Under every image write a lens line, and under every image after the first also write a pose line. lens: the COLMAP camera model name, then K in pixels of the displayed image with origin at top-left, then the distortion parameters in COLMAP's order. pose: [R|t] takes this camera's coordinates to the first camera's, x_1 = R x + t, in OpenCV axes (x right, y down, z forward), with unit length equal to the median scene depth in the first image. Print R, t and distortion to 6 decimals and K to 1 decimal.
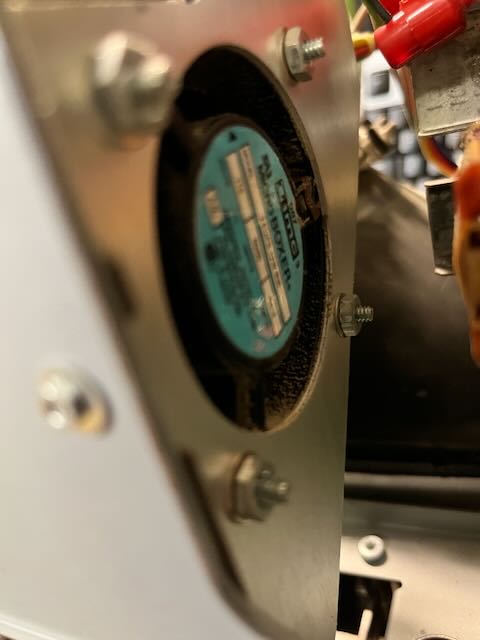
lens RADIAL K [[520.9, 0, 240.0], [0, 520.9, 320.0], [0, 0, 1]] dist [0.009613, -0.093471]
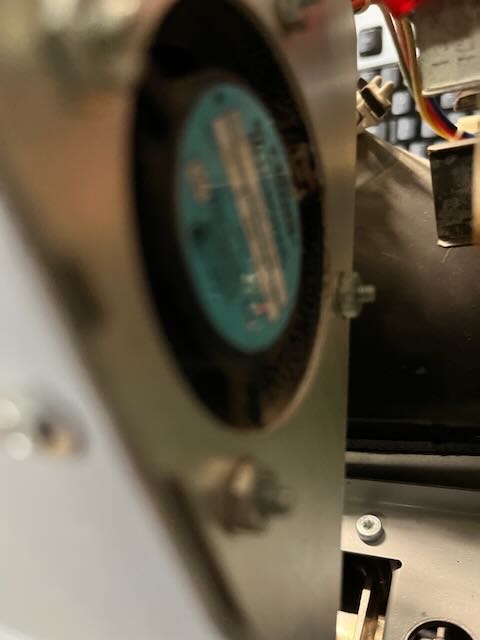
lens RADIAL K [[488.5, 0, 240.0], [0, 488.5, 320.0], [0, 0, 1]] dist [0.032212, -0.081241]
pose [[0.999673, -0.019917, 0.016008, -0.000335], [0.018574, 0.996614, 0.080097, -0.034862], [-0.017549, -0.079773, 0.996659, 0.115688]]
